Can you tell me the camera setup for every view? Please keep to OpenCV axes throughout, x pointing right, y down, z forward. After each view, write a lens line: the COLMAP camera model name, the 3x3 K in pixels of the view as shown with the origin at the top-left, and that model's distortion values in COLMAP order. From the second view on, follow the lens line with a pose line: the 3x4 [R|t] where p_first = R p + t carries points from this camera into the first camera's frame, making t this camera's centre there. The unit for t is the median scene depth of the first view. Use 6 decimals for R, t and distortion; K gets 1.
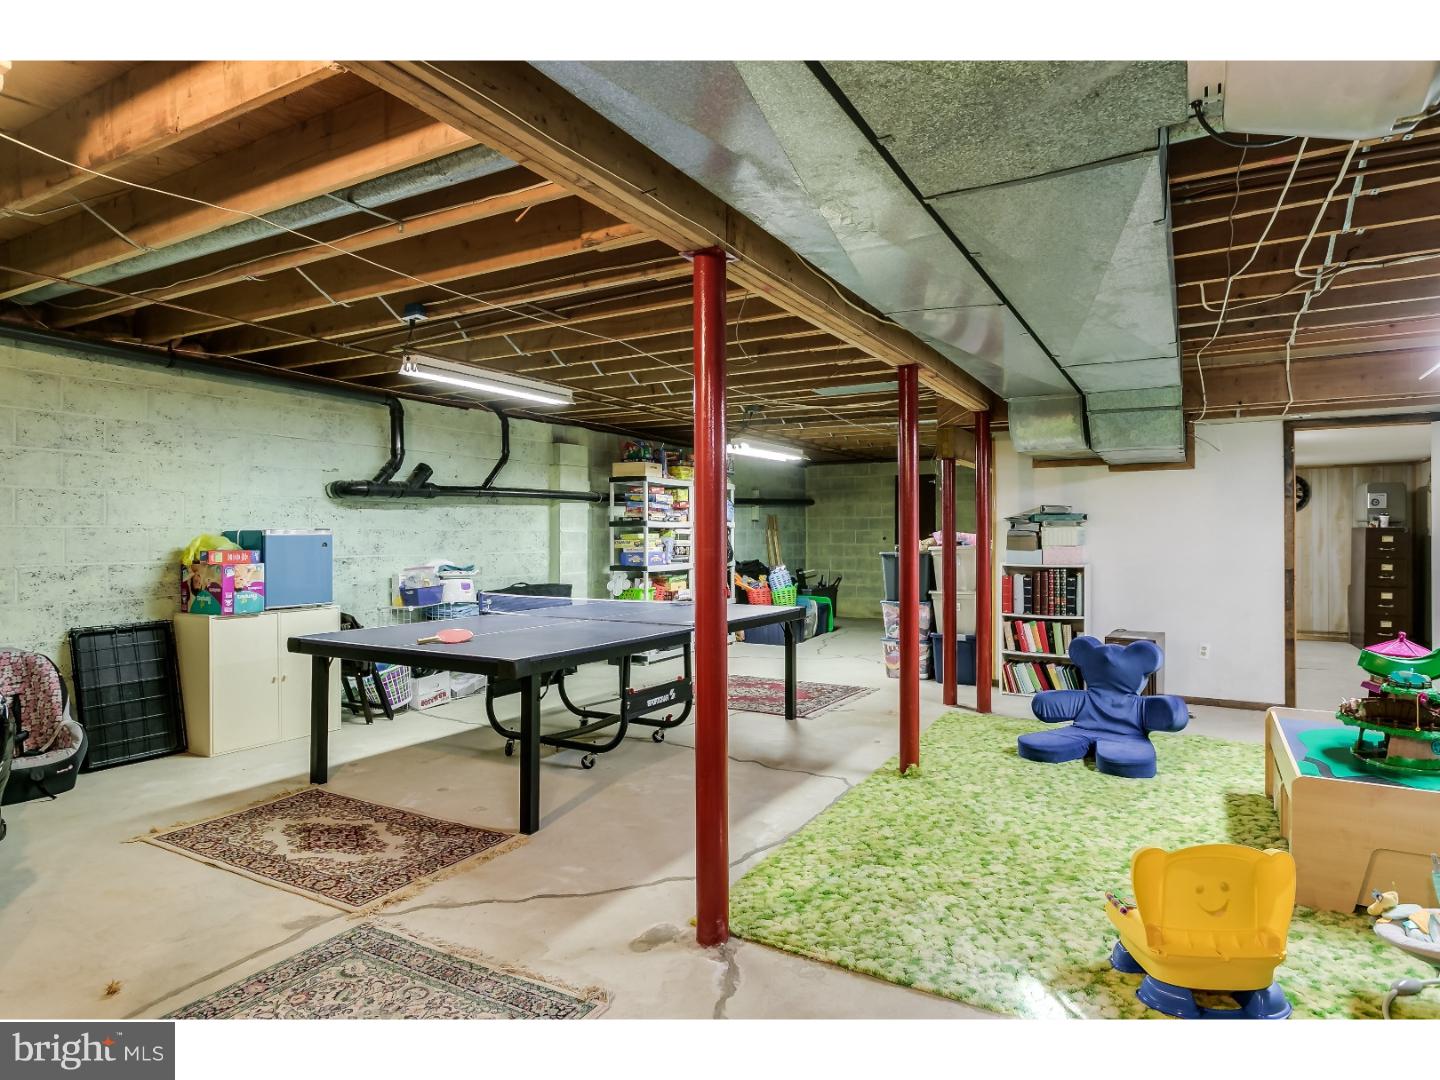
lens RADIAL K [[840.2, 0, 720.2], [0, 840.2, 536.2], [0, 0, 1]] dist [-0.000695, -0.000534]
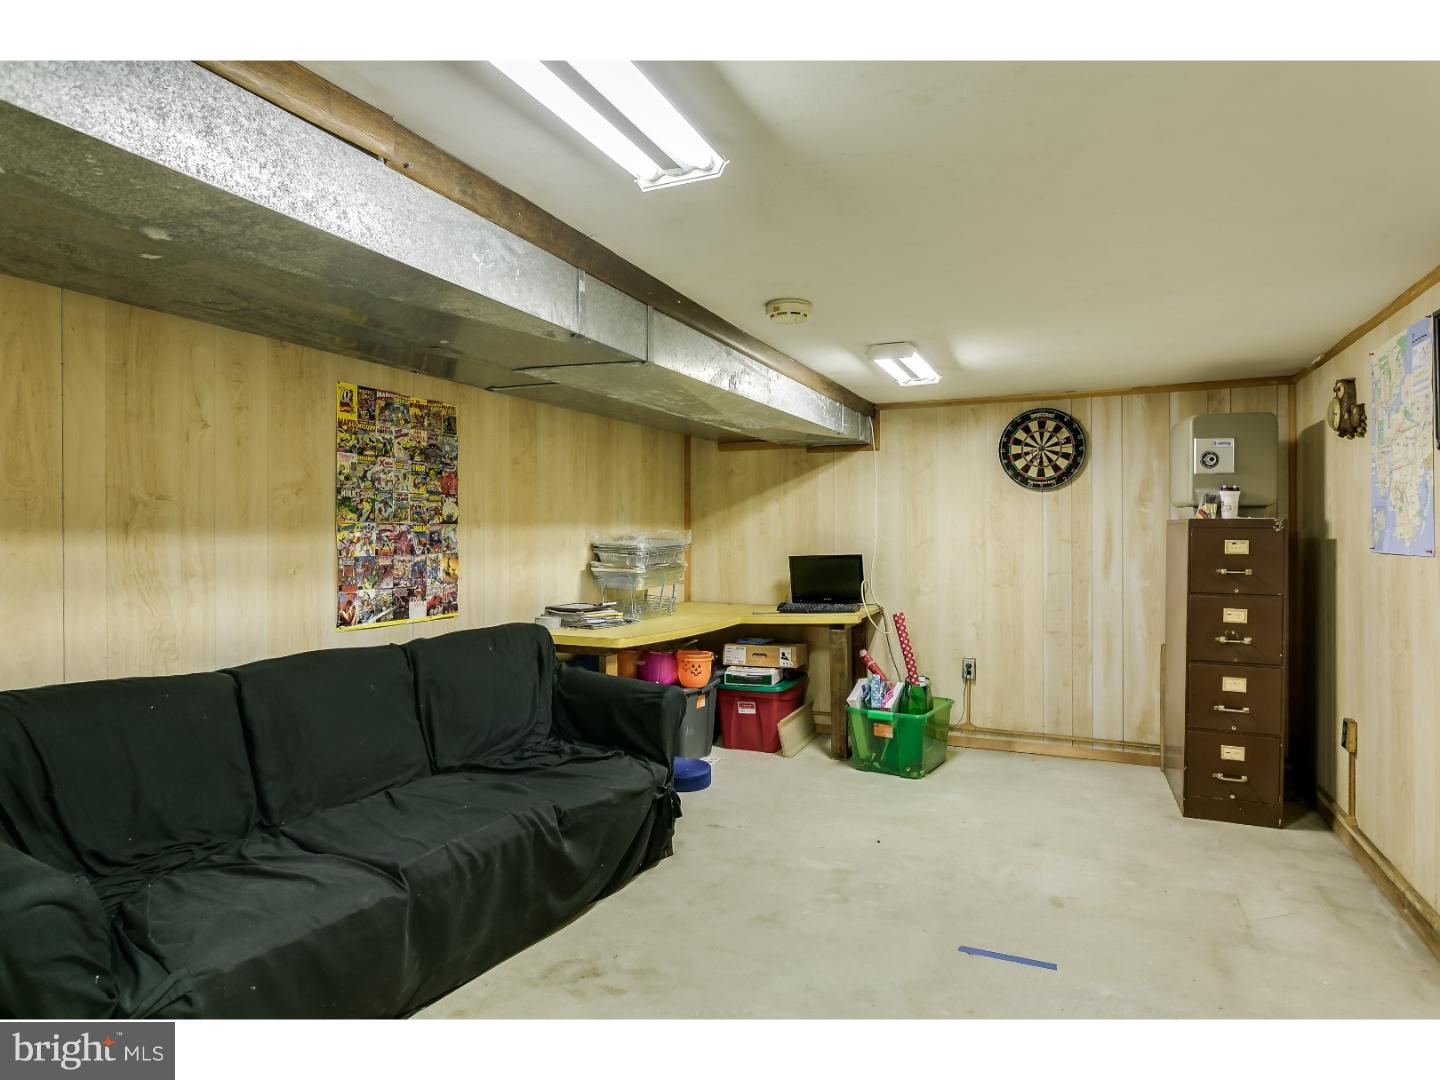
lens RADIAL K [[840.2, 0, 719.3], [0, 840.2, 540.8], [0, 0, 1]] dist [-0.000695, -0.000534]
pose [[0.994182, -0.000896, 0.107711, 0.454101], [0.000246, 0.999982, 0.006045, -0.001992], [-0.107715, -0.005983, 0.994164, 0.562955]]
